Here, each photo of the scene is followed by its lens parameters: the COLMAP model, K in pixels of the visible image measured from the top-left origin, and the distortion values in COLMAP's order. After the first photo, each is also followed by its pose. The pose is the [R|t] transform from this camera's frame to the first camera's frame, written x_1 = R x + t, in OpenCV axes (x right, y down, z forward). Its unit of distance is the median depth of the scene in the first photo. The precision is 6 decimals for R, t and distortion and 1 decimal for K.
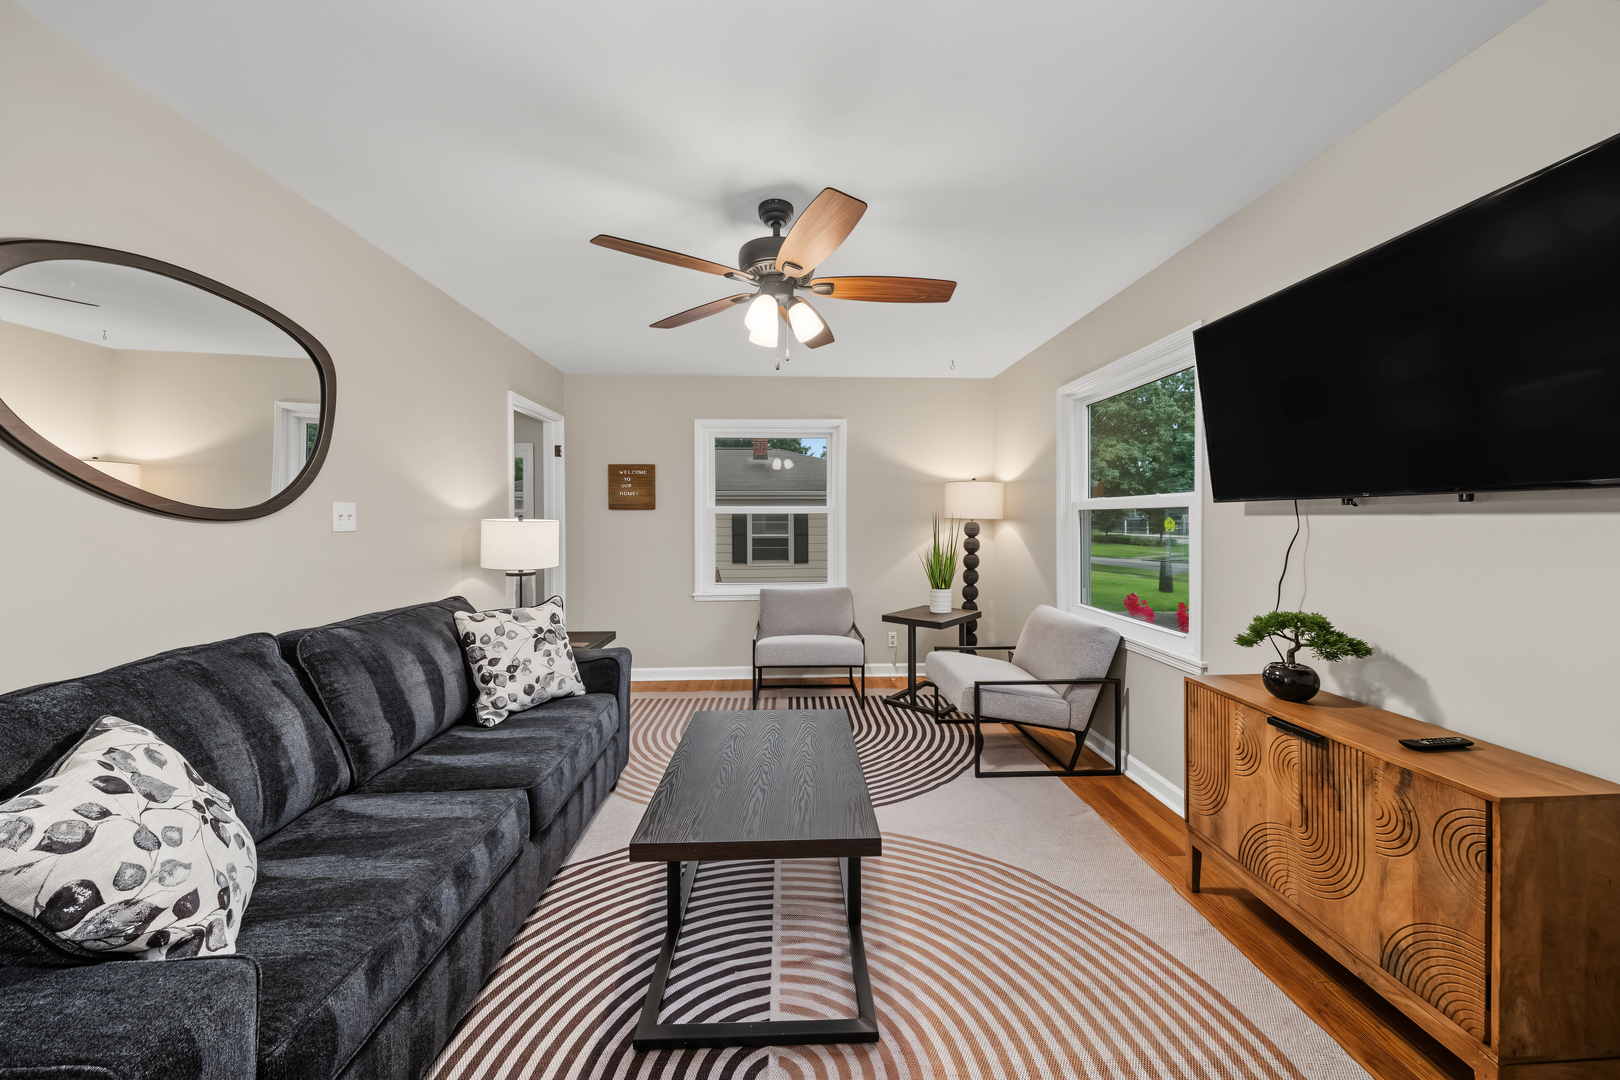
lens RADIAL K [[563.9, 0, 812.9], [0, 563.9, 517.9], [0, 0, 1]] dist [-0.016351, 0.000163]
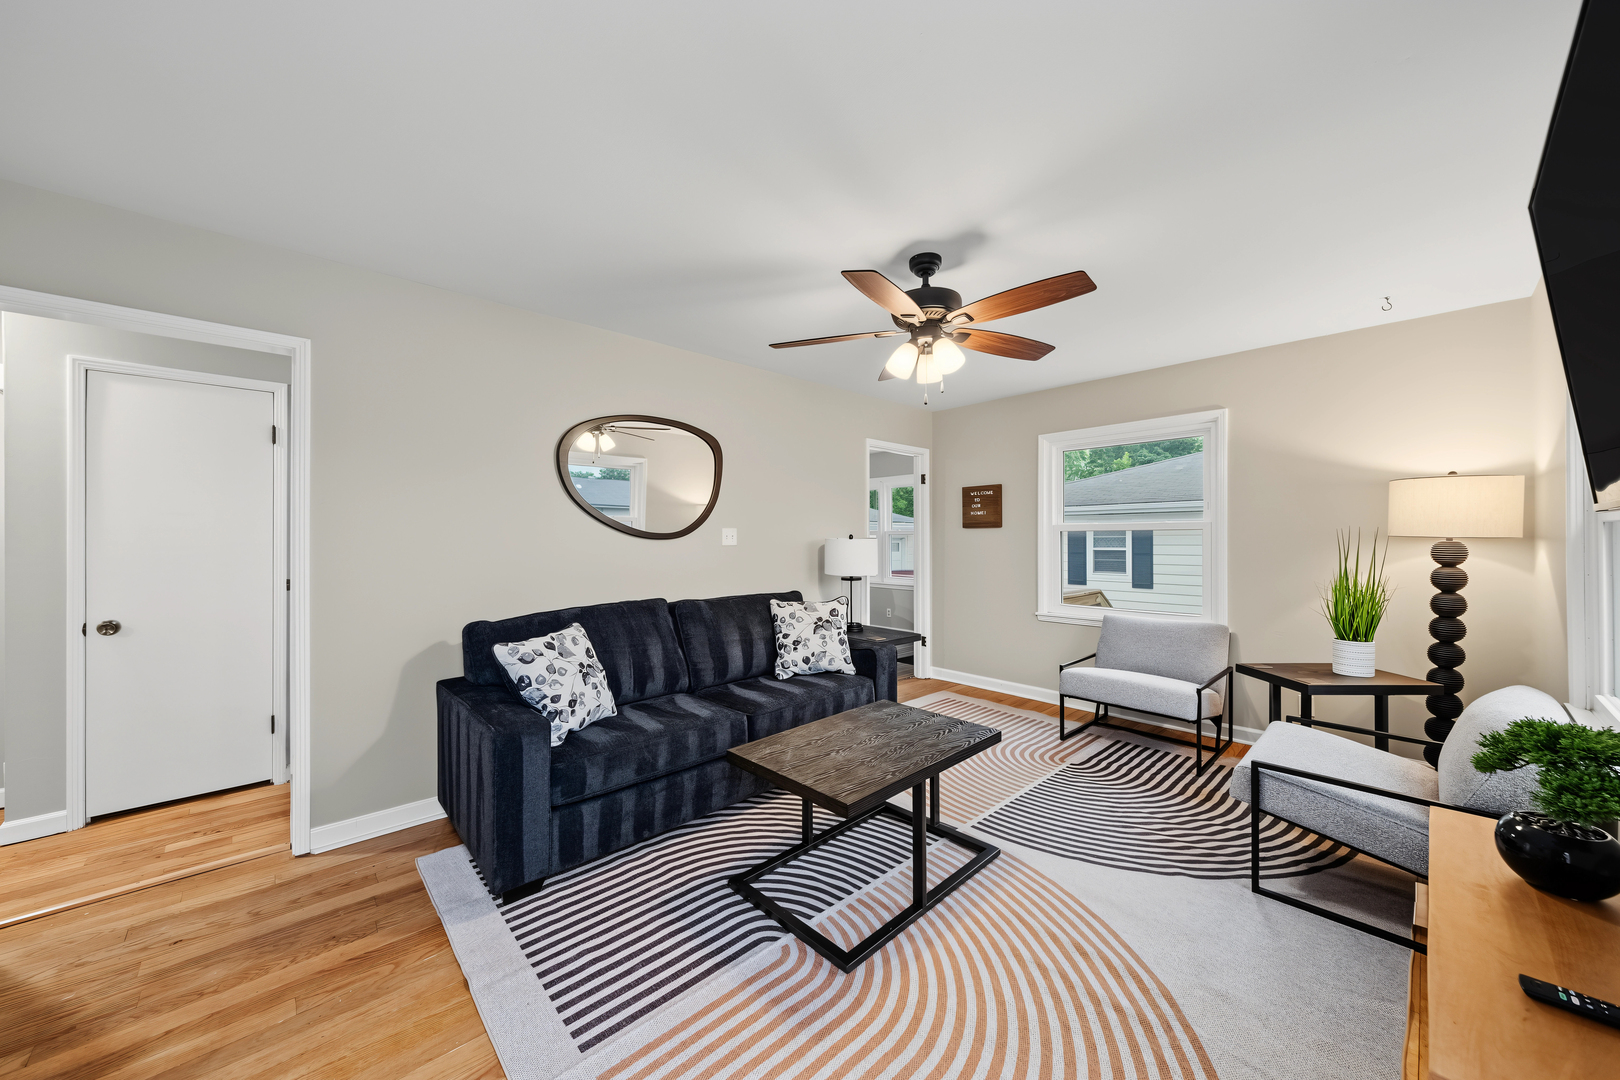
lens RADIAL K [[571.3, 0, 808.2], [0, 571.3, 536.4], [0, 0, 1]] dist [-0.000704, -0.000006]
pose [[0.637693, -0.001195, -0.770290, 0.597820], [0.003759, 0.999992, 0.001561, -0.003078], [0.770282, -0.003890, 0.637692, 0.101559]]
